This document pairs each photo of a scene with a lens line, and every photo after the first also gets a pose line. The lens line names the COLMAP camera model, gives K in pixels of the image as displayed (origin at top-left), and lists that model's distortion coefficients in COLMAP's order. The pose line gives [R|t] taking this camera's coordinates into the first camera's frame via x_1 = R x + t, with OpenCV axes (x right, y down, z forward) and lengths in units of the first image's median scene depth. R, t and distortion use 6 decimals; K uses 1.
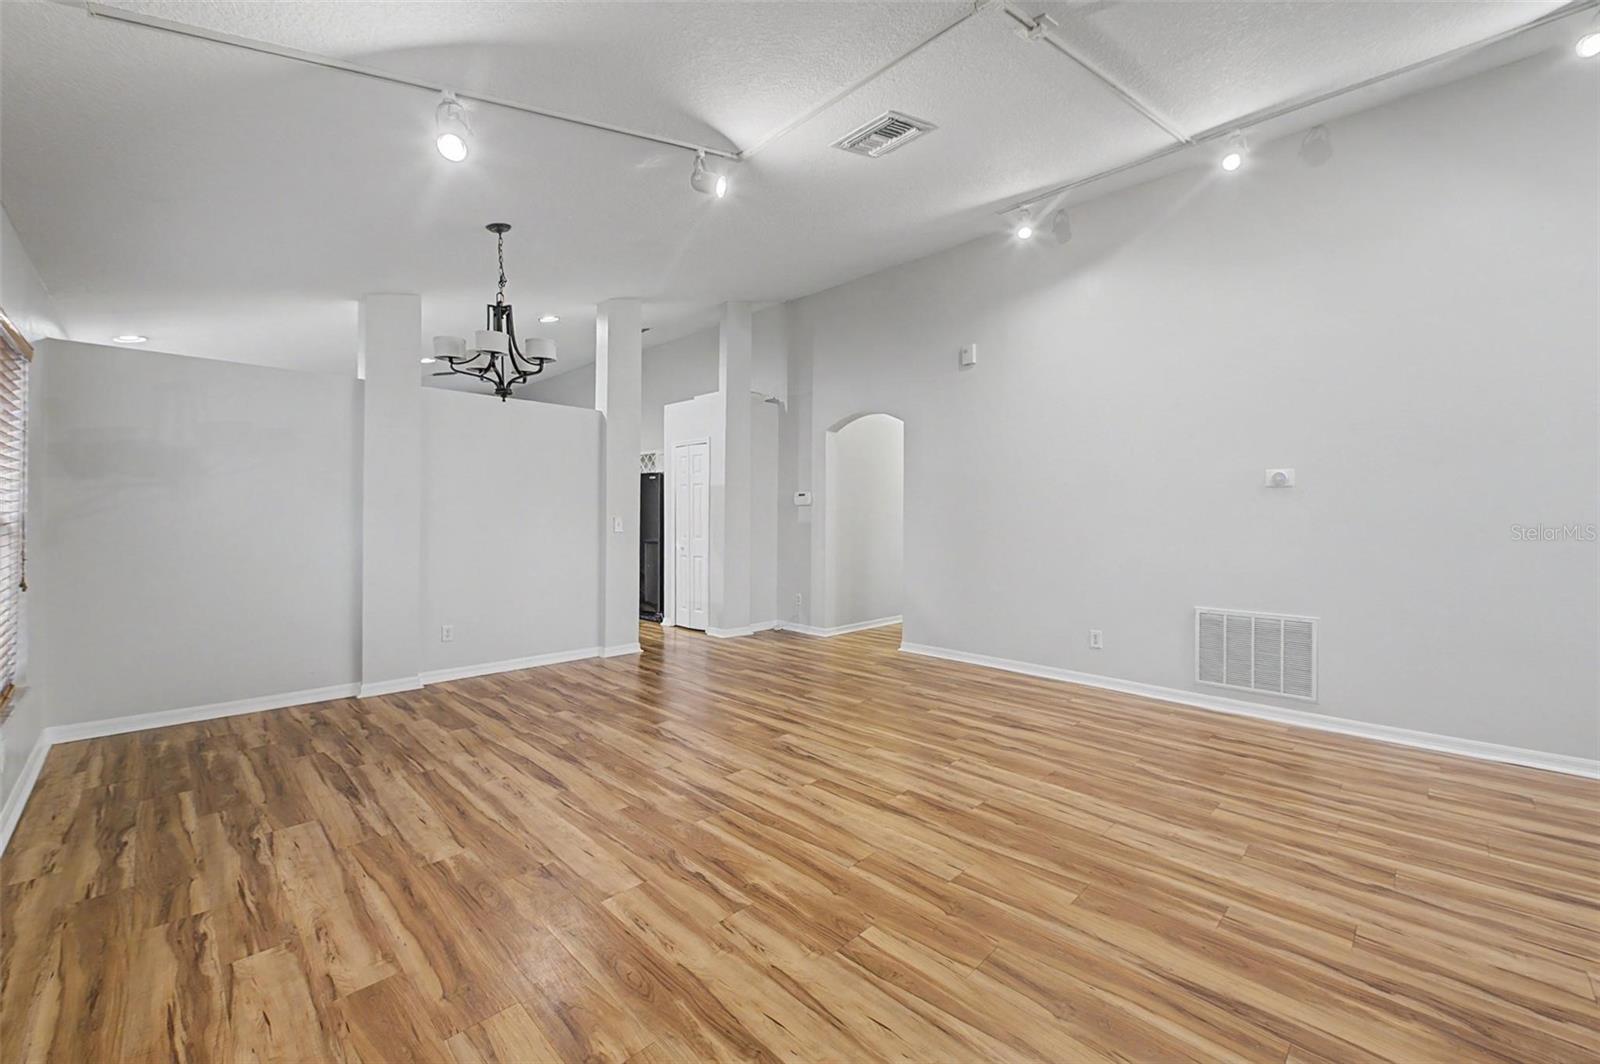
lens RADIAL K [[643.9, 0, 803.5], [0, 643.9, 516.7], [0, 0, 1]] dist [-0.000107, -0.000866]
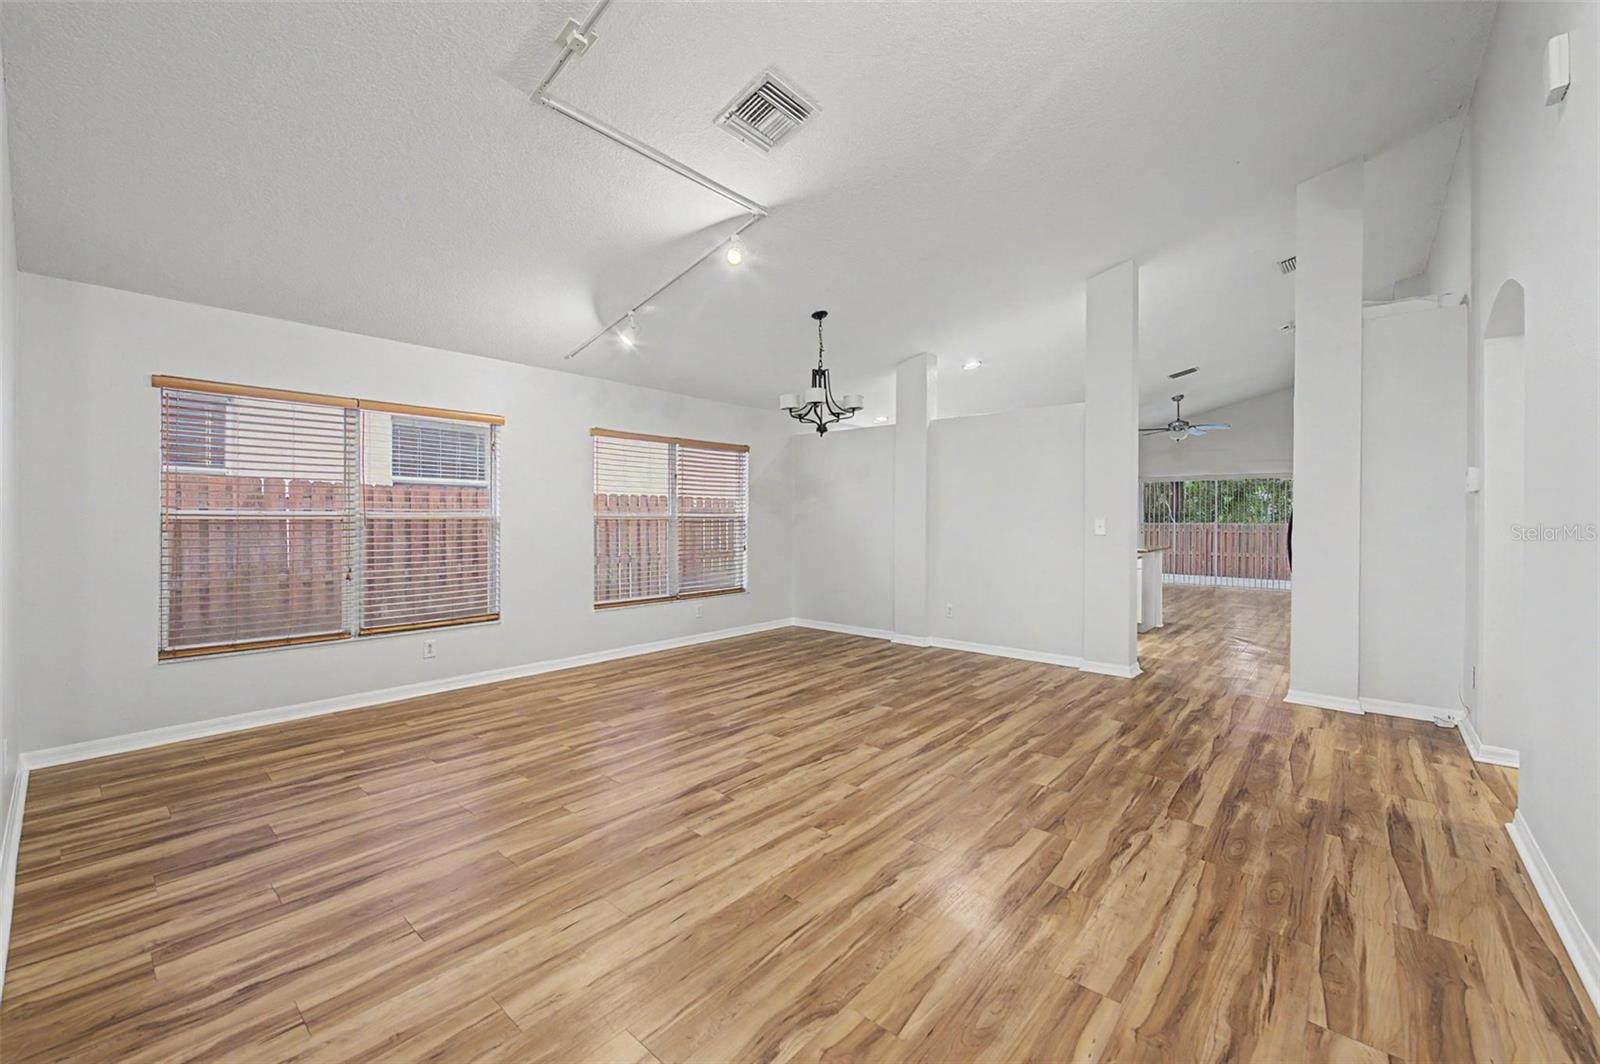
lens RADIAL K [[641.5, 0, 798.1], [0, 641.5, 519.9], [0, 0, 1]] dist [0.002707, -0.000398]
pose [[0.058468, -0.001571, -0.998288, 1.073427], [-0.000312, 0.999999, -0.001592, 0.008152], [0.998289, 0.000404, 0.058467, 0.990308]]
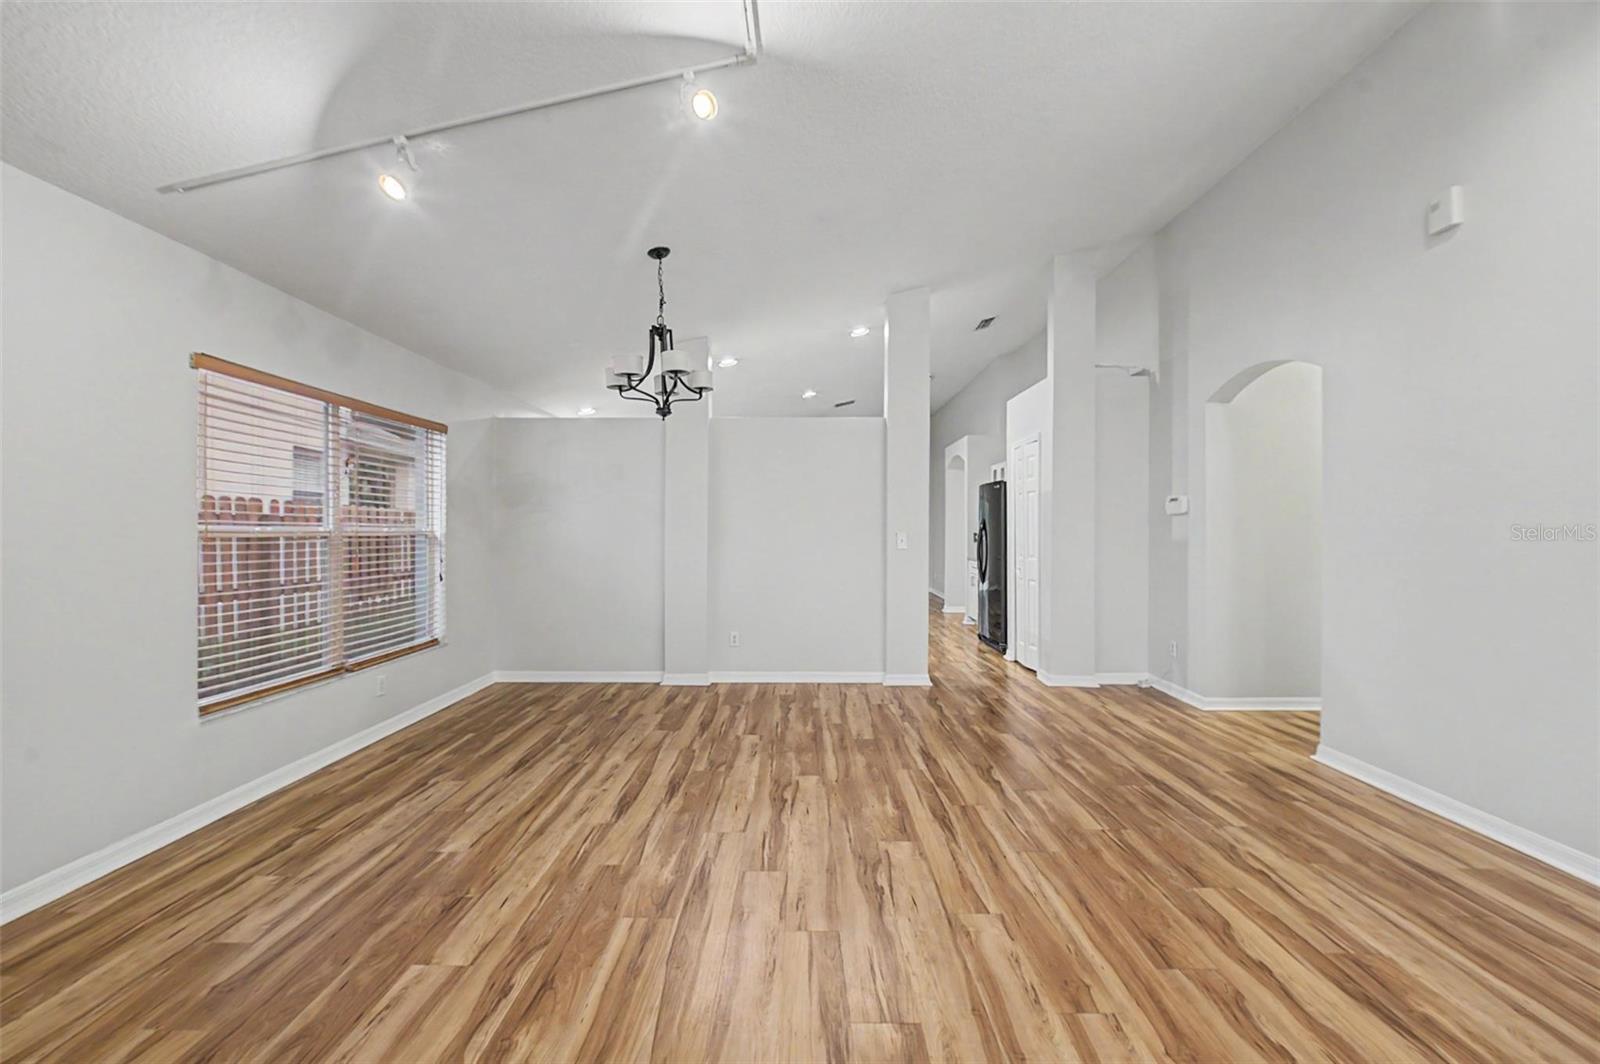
lens RADIAL K [[630.0, 0, 798.0], [0, 630.0, 528.5], [0, 0, 1]] dist [0.001521, -0.002597]
pose [[0.695490, -0.007694, -0.718494, 0.461371], [0.003854, 0.999968, -0.006978, 0.001426], [0.718525, 0.002084, 0.695498, 0.521451]]
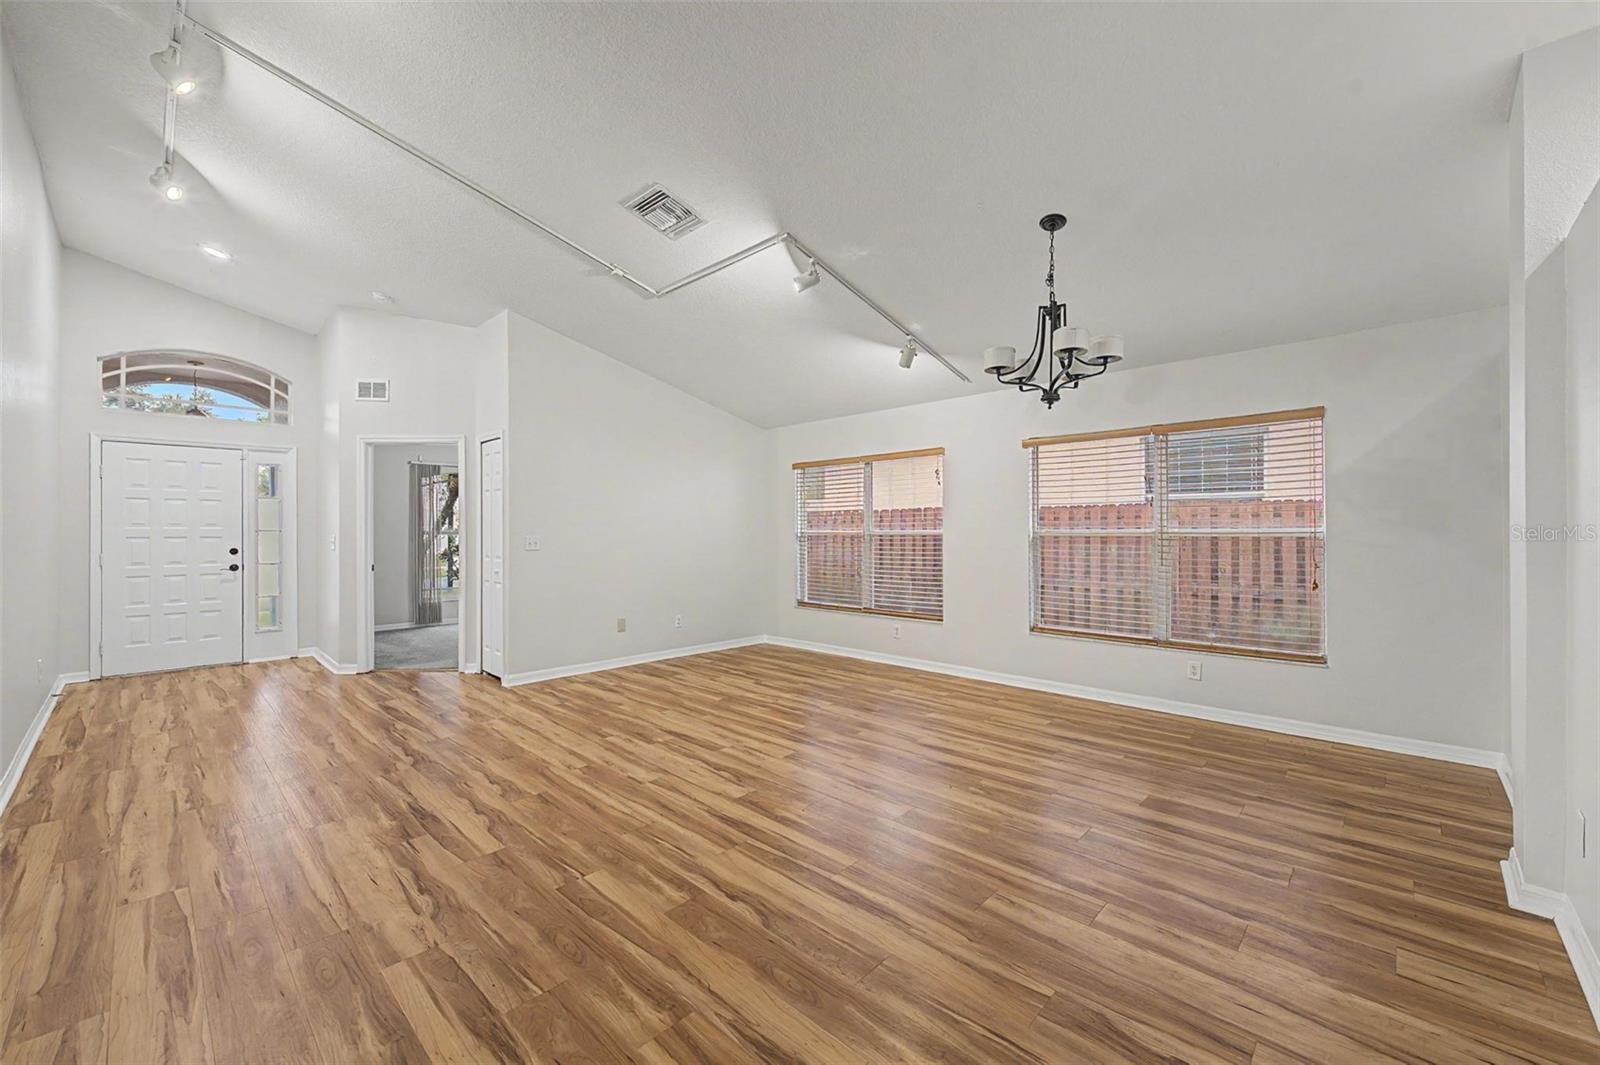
lens RADIAL K [[630.0, 0, 798.0], [0, 630.0, 529.0], [0, 0, 1]] dist [0.001521, -0.002597]
pose [[-0.999922, -0.005365, -0.011264, -0.110166], [-0.005272, 0.999952, -0.008223, 0.002648], [0.011308, -0.008163, -0.999903, 2.163695]]
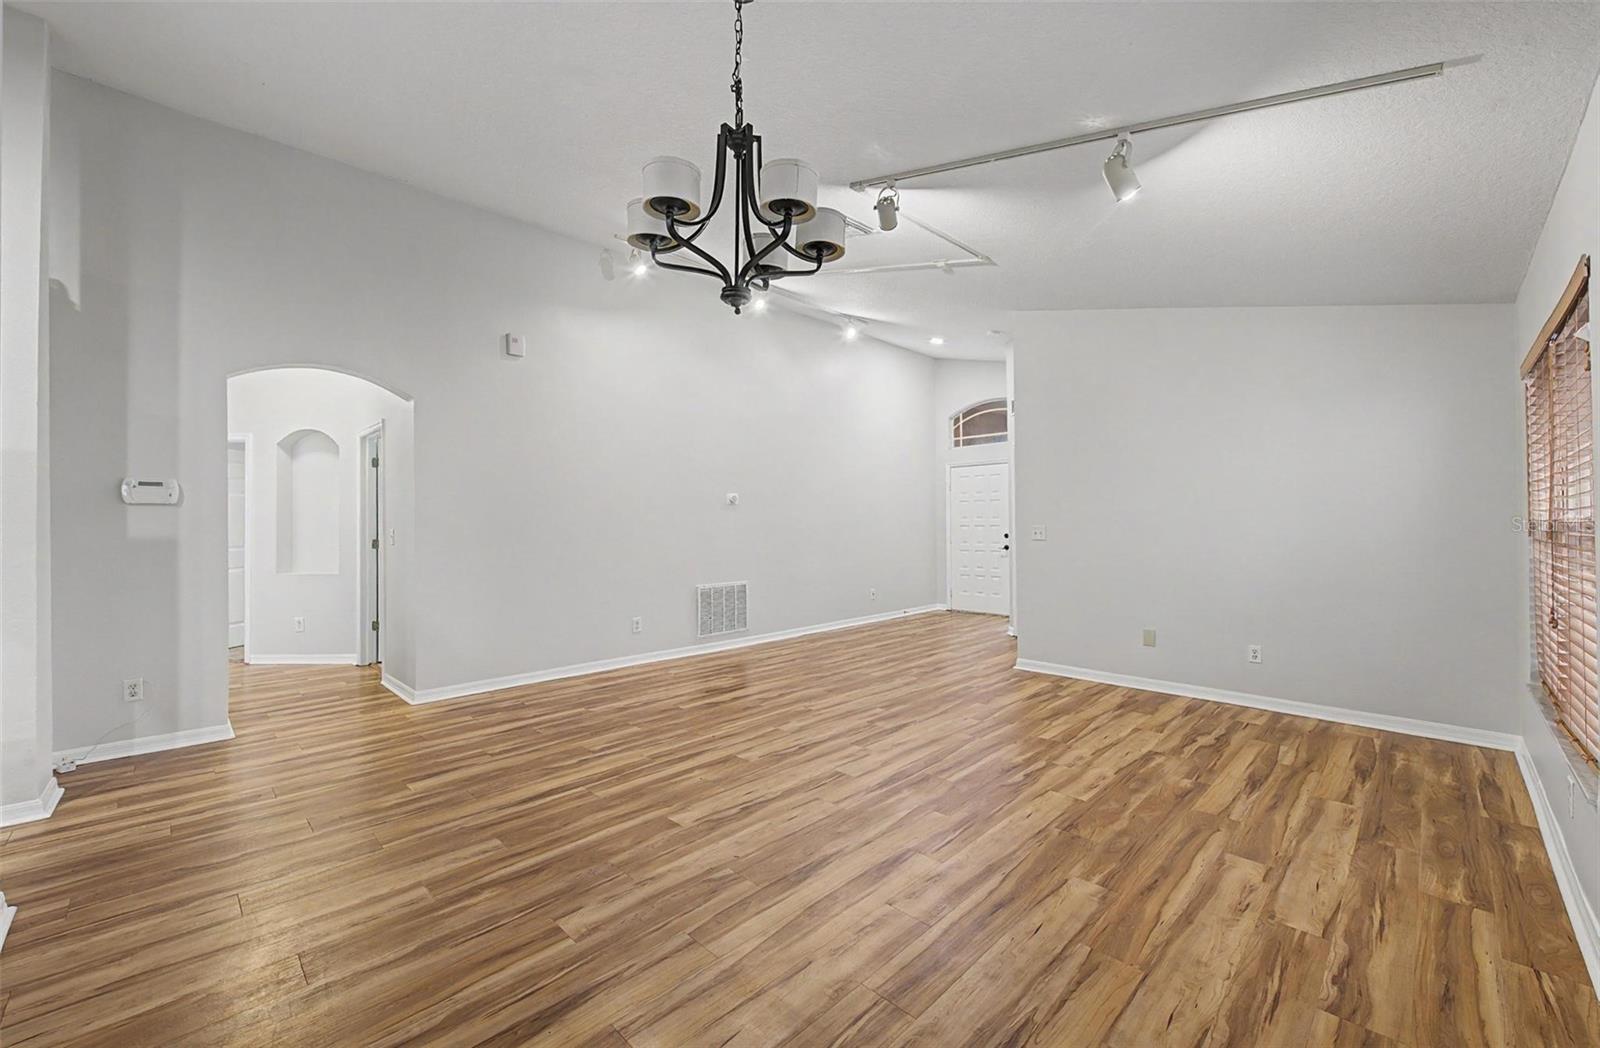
lens RADIAL K [[631.8, 0, 796.0], [0, 631.8, 523.2], [0, 0, 1]] dist [0.000644, -0.000176]
pose [[0.010760, -0.005314, 0.999928, -1.132513], [0.003579, 0.999980, 0.005276, -0.007723], [-0.999936, 0.003522, 0.010778, 1.081281]]
